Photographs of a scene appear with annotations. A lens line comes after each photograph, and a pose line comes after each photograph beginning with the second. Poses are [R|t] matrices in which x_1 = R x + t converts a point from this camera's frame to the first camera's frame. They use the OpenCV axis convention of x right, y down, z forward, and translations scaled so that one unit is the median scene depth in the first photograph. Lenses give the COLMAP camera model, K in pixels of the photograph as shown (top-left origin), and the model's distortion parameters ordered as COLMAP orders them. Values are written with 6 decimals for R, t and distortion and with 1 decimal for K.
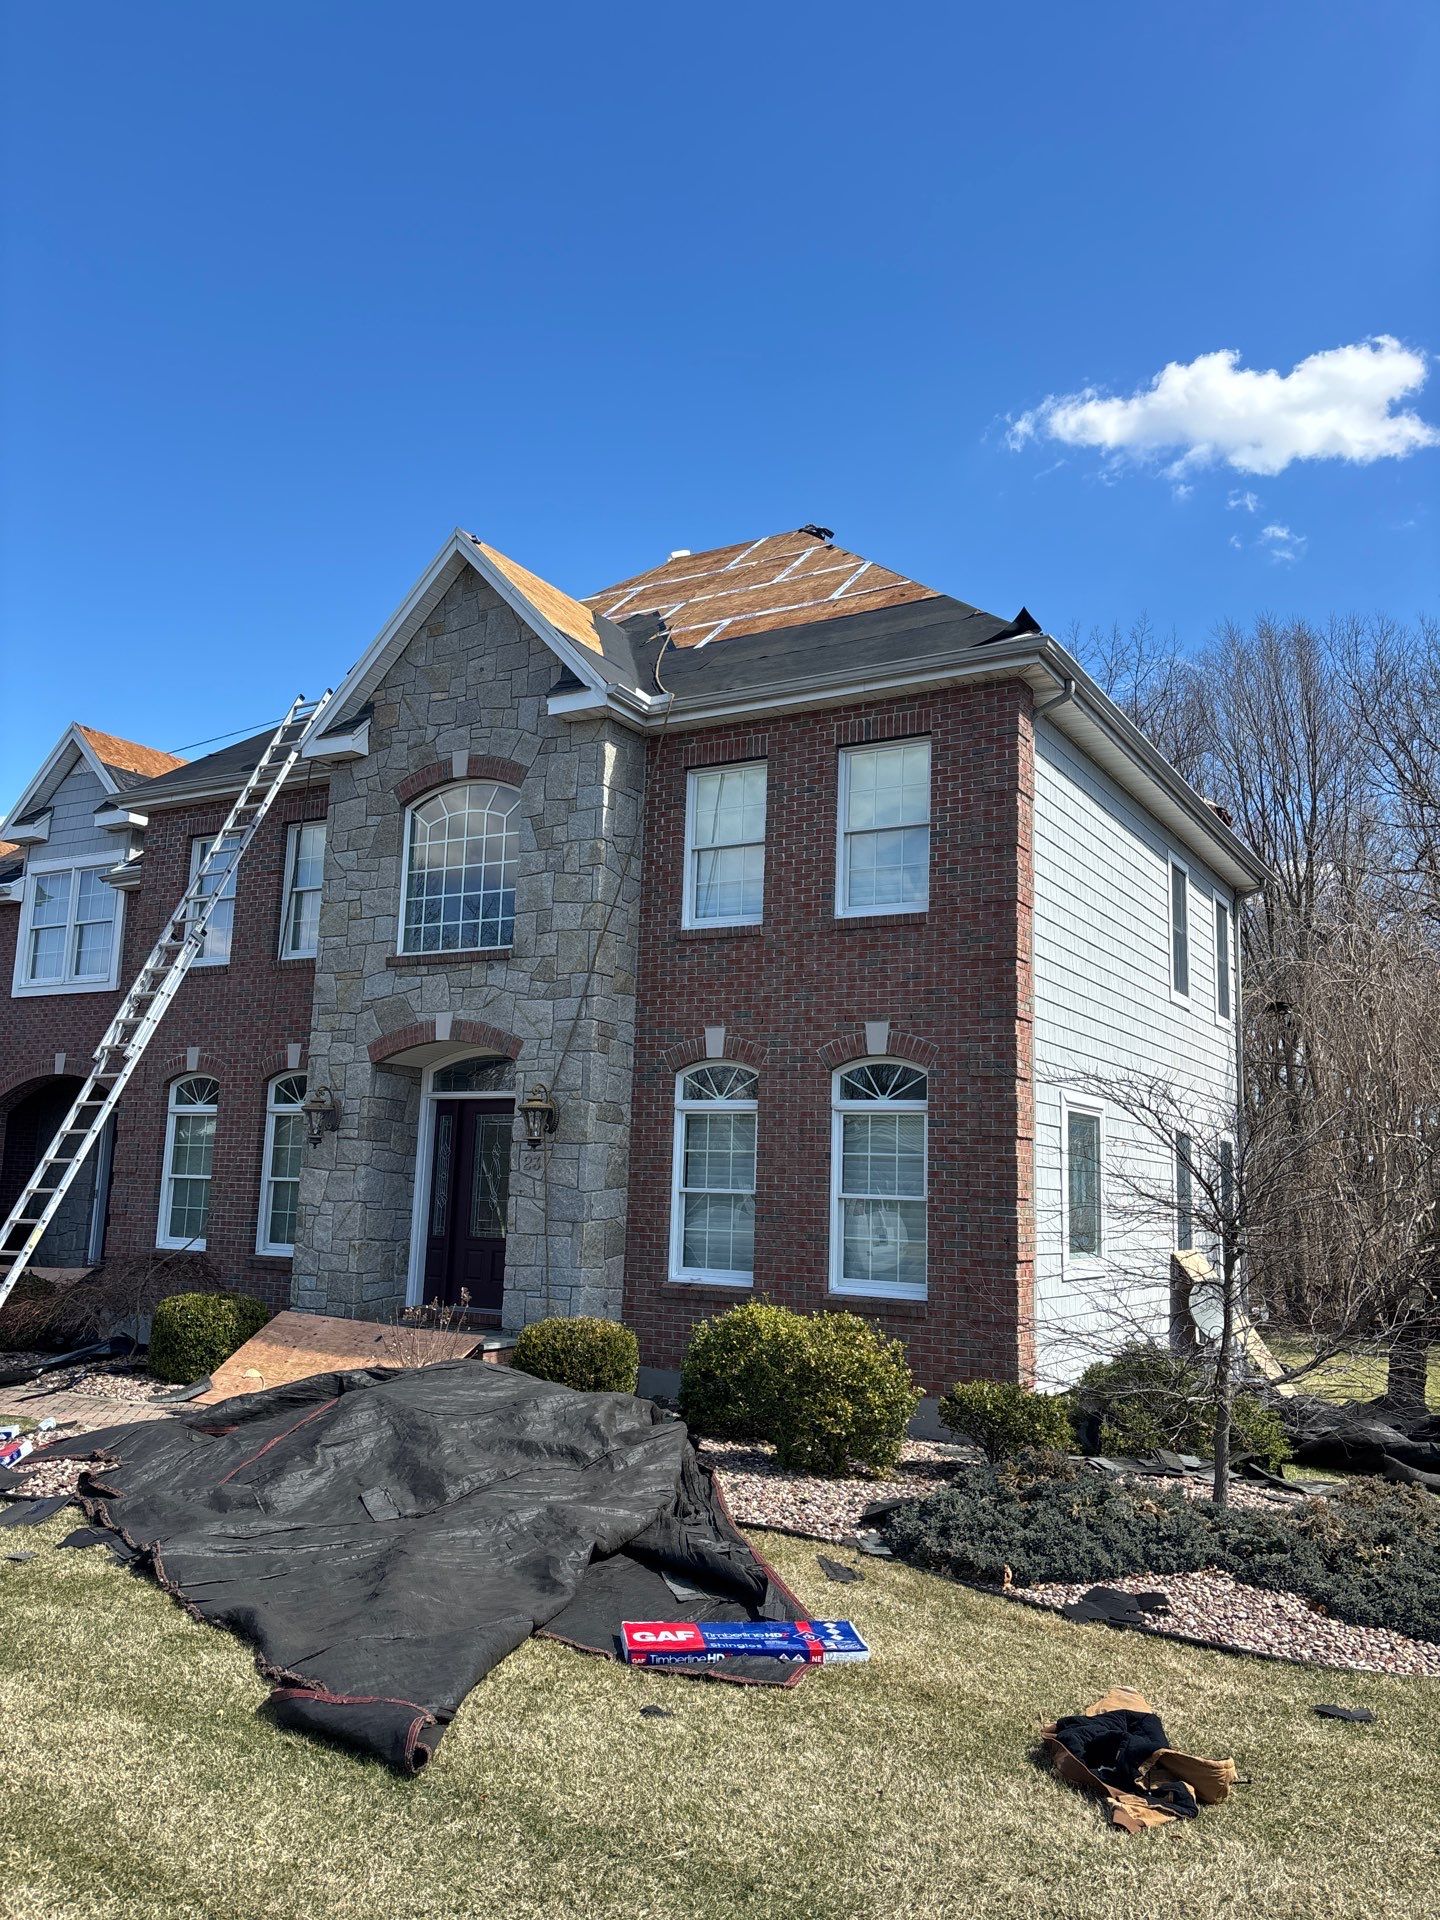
lens RADIAL K [[1443.7, 0, 722.0], [0, 1443.7, 967.6], [0, 0, 1]] dist [0.138262, -0.290380]
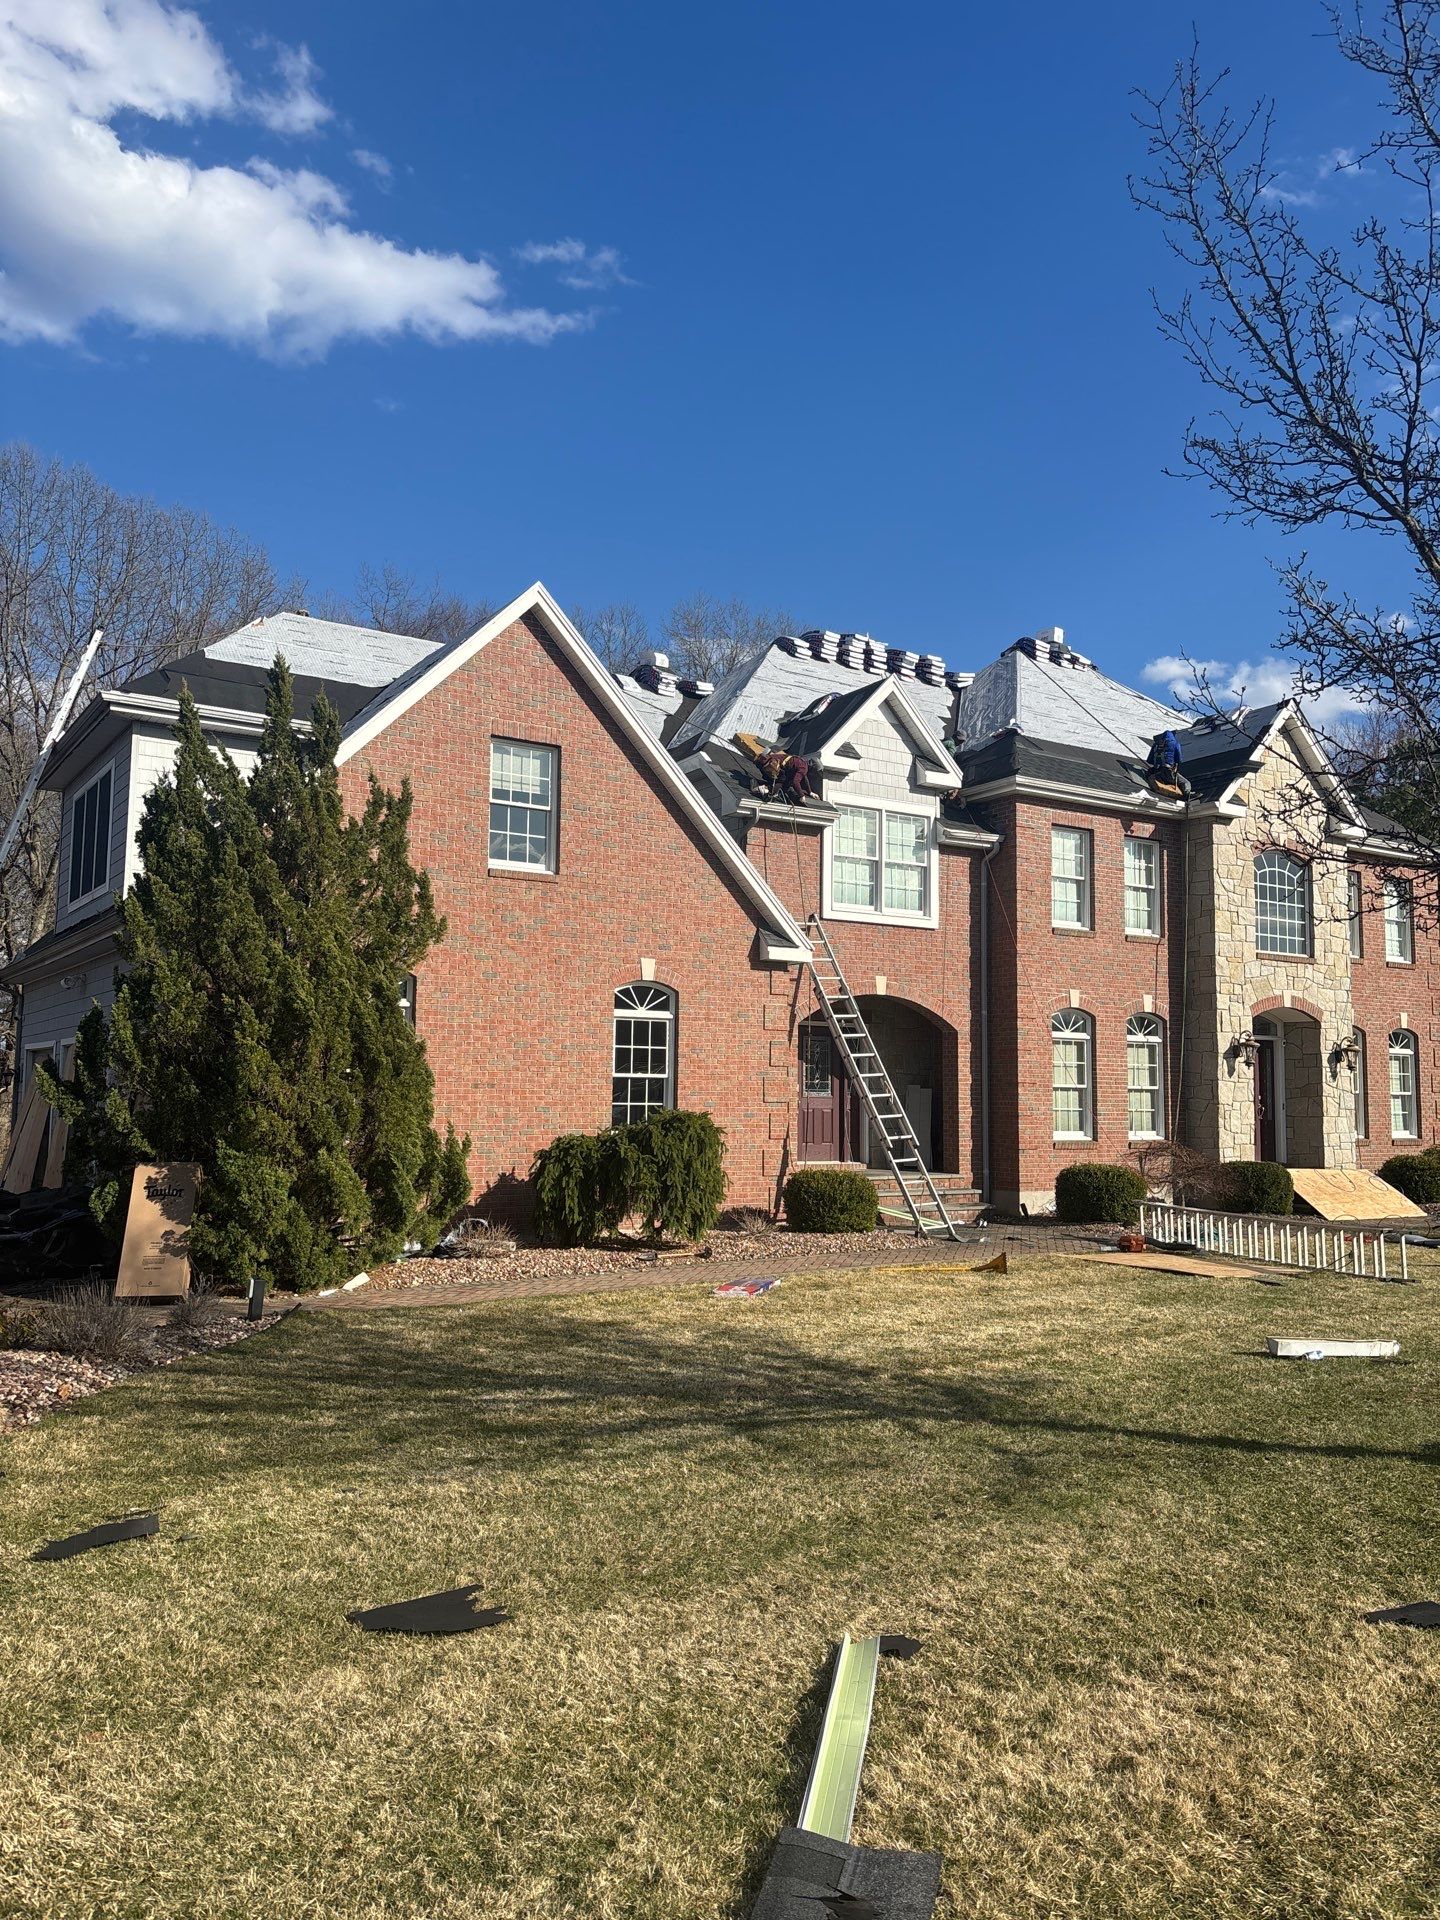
lens RADIAL K [[1443.7, 0, 722.0], [0, 1443.7, 967.6], [0, 0, 1]] dist [0.138262, -0.290380]
pose [[0.435852, 0.051785, 0.898527, -2.129282], [-0.137579, 0.990444, 0.009654, 0.082589], [-0.889441, -0.127826, 0.438811, 0.882774]]
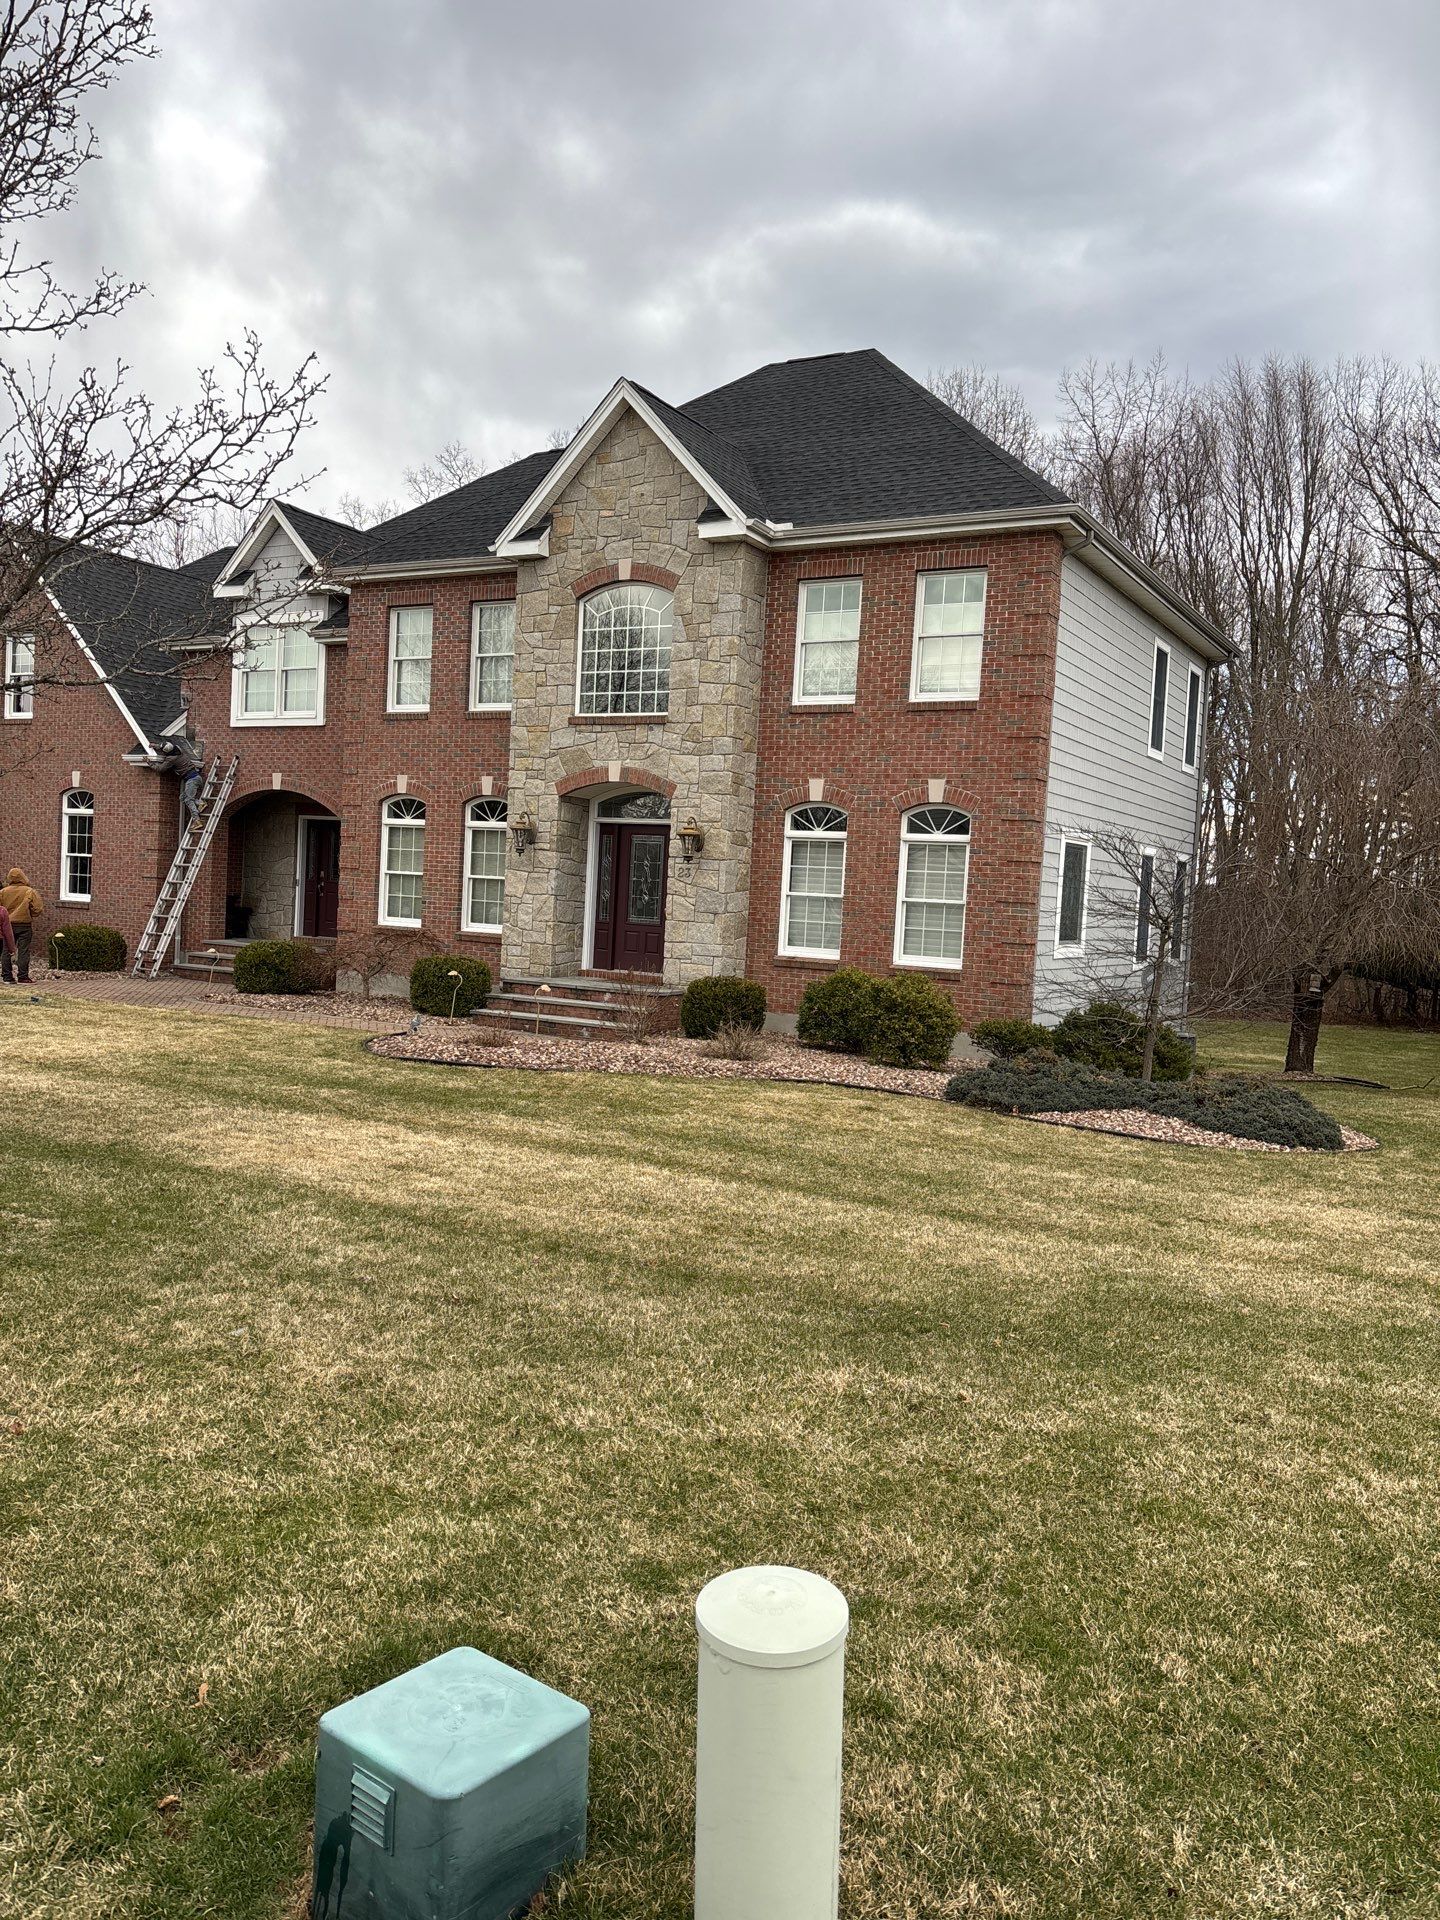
lens RADIAL K [[1443.4, 0, 706.9], [0, 1443.4, 968.3], [0, 0, 1]] dist [0.125526, -0.228034]
pose [[0.999759, 0.021106, 0.005978, -0.114217], [-0.021884, 0.978443, 0.205353, -0.063411], [-0.001515, -0.205435, 0.978670, -0.400170]]
